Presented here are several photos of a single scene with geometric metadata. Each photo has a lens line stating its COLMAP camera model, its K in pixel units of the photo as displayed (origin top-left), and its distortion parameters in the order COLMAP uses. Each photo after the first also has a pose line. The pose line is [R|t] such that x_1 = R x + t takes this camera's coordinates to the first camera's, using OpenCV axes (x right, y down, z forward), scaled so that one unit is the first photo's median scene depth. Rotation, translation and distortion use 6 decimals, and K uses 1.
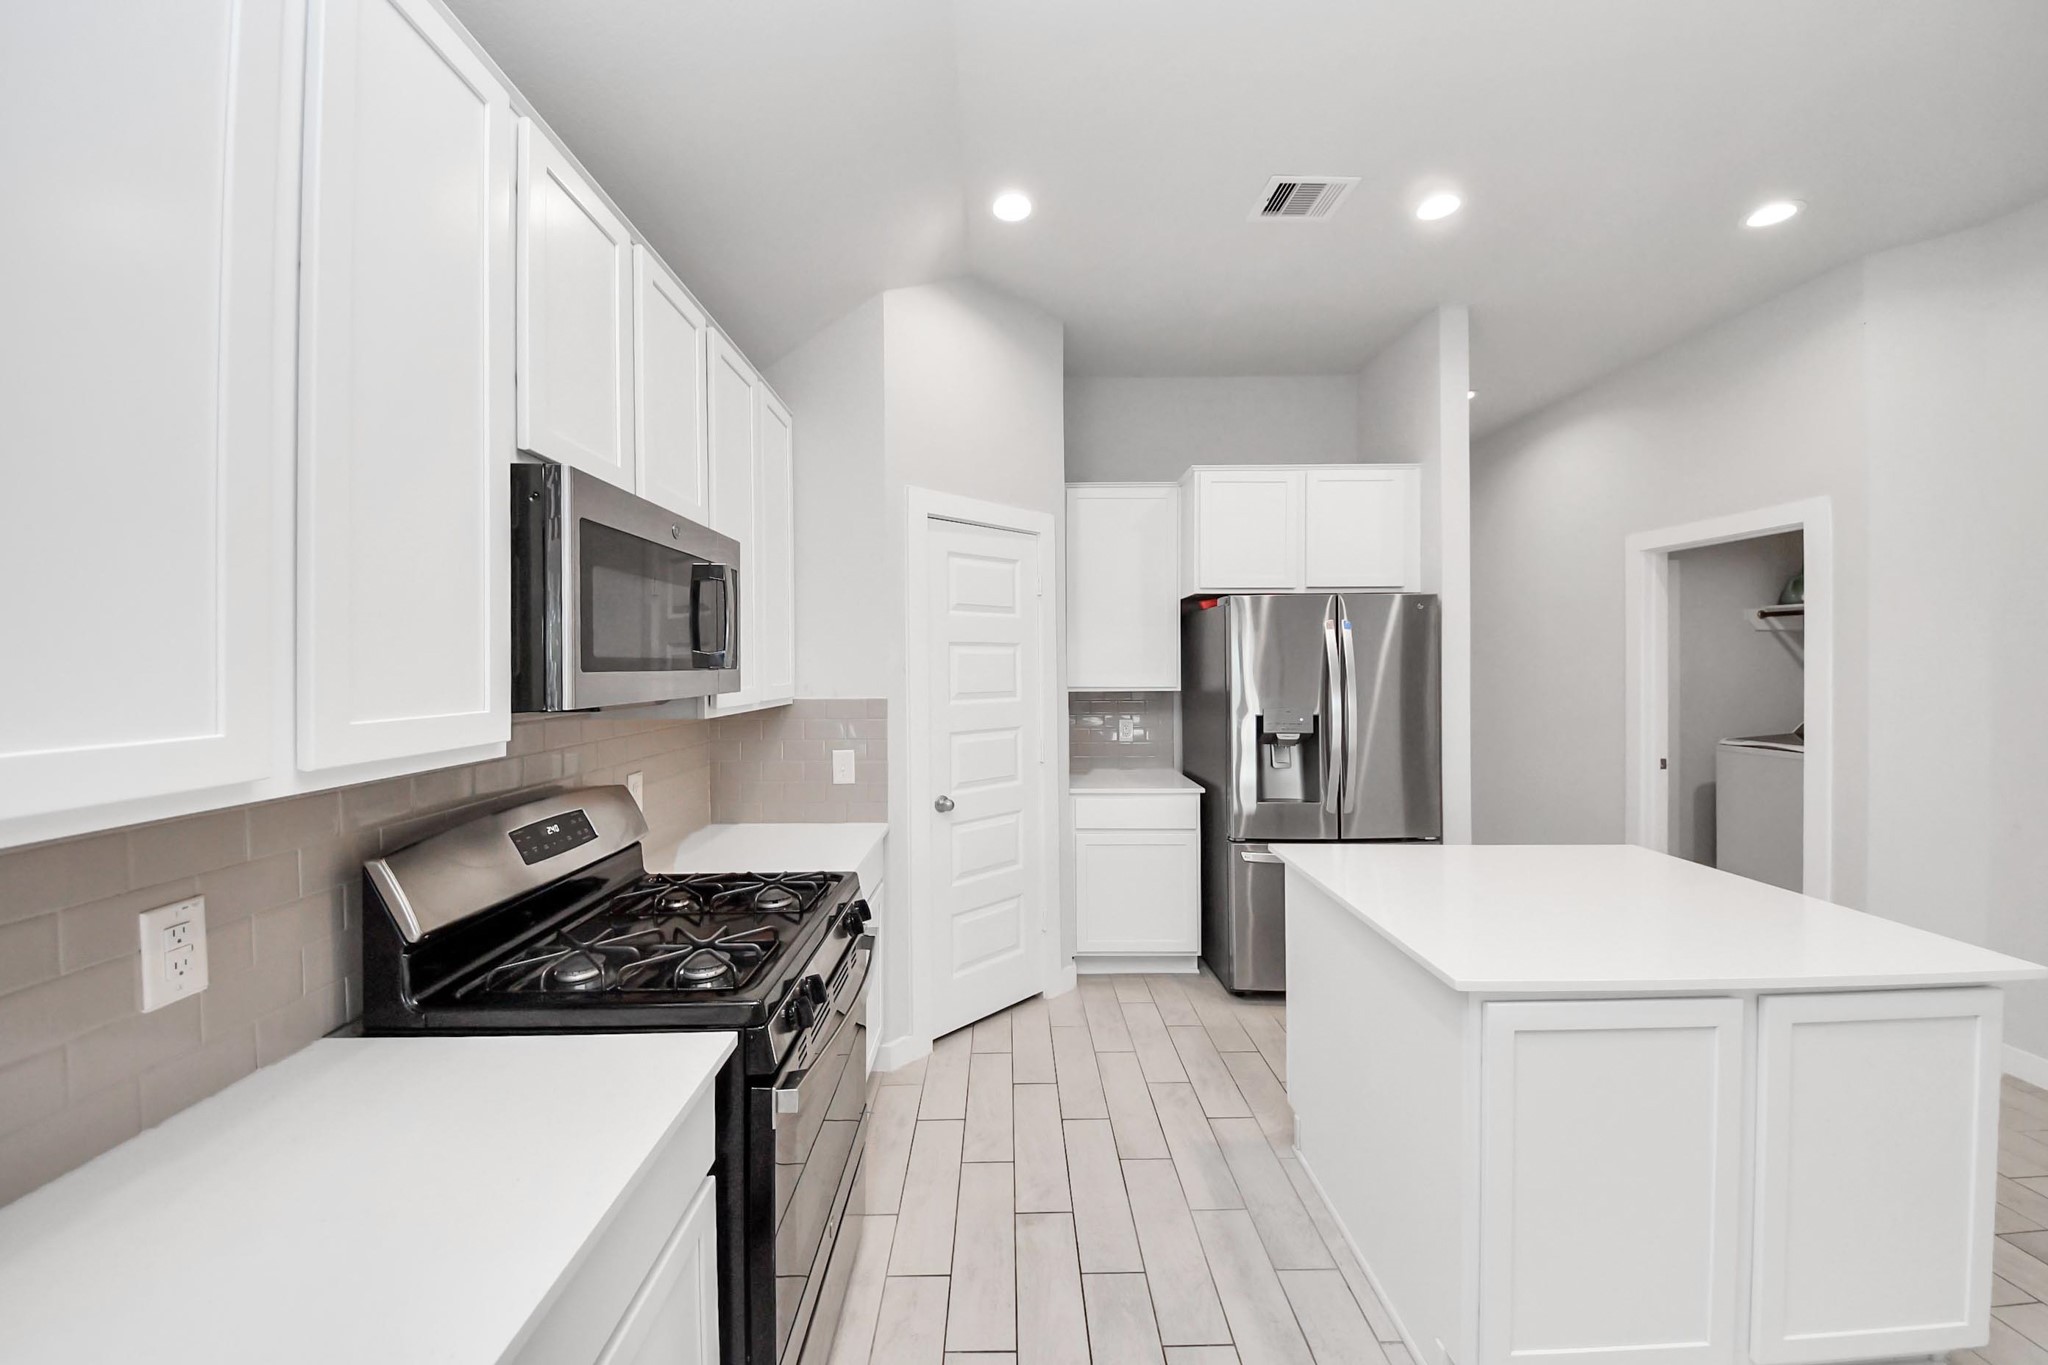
lens RADIAL K [[747.5, 0, 1032.1], [0, 747.5, 673.1], [0, 0, 1]] dist [-0.010724, 0.000328]
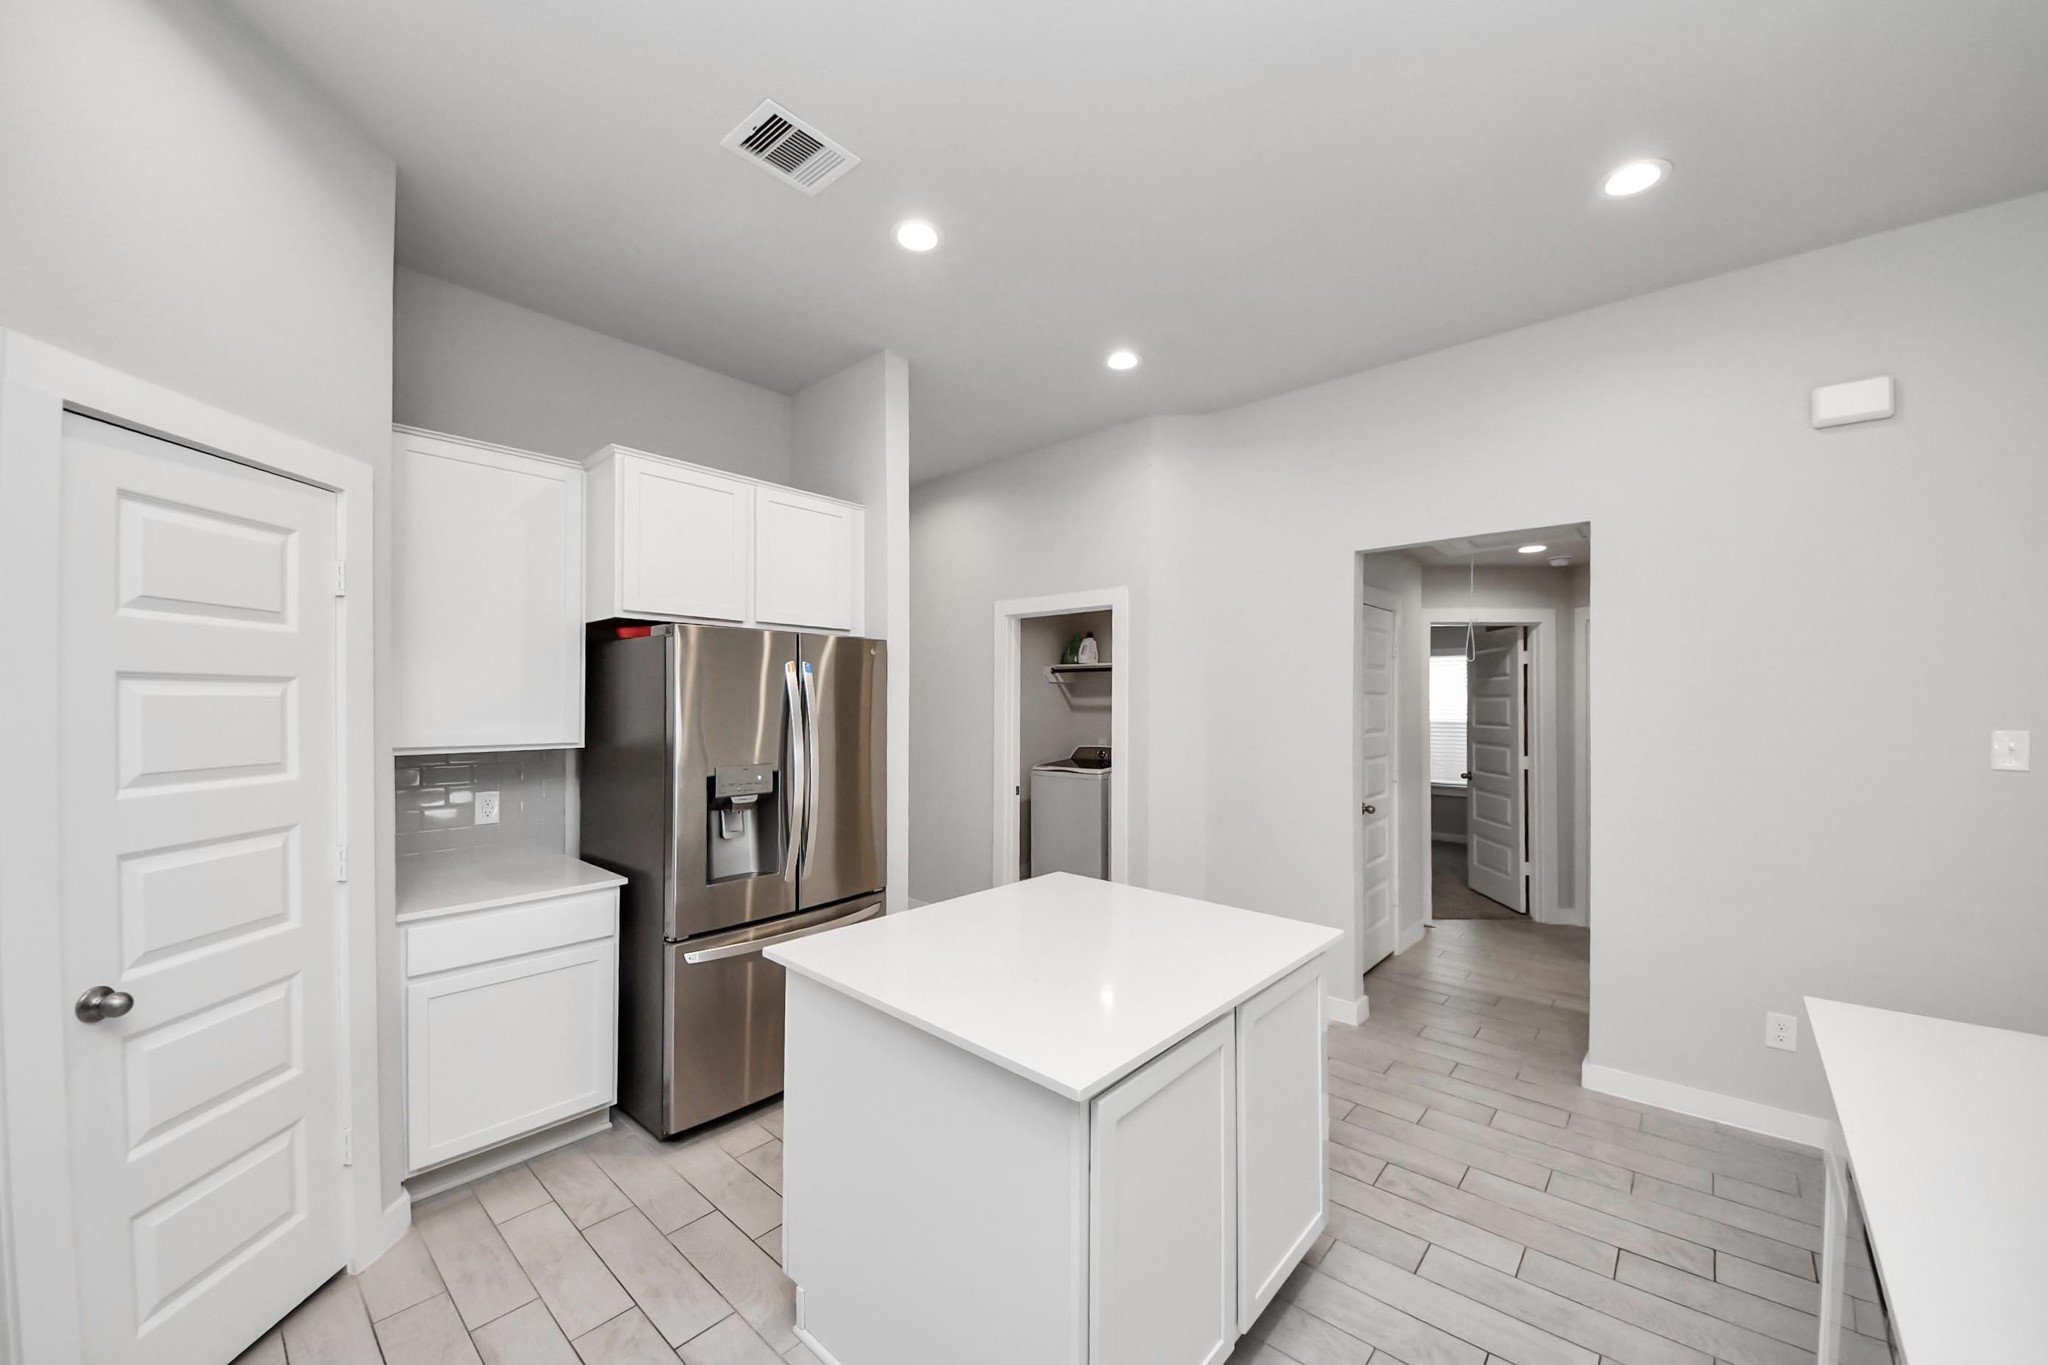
lens RADIAL K [[747.5, 0, 1019.3], [0, 747.5, 697.9], [0, 0, 1]] dist [-0.010724, 0.000328]
pose [[0.683488, 0.009325, 0.729903, -0.047730], [0.007086, 0.999787, -0.019409, -0.008683], [-0.729928, 0.018438, 0.683276, 0.204086]]
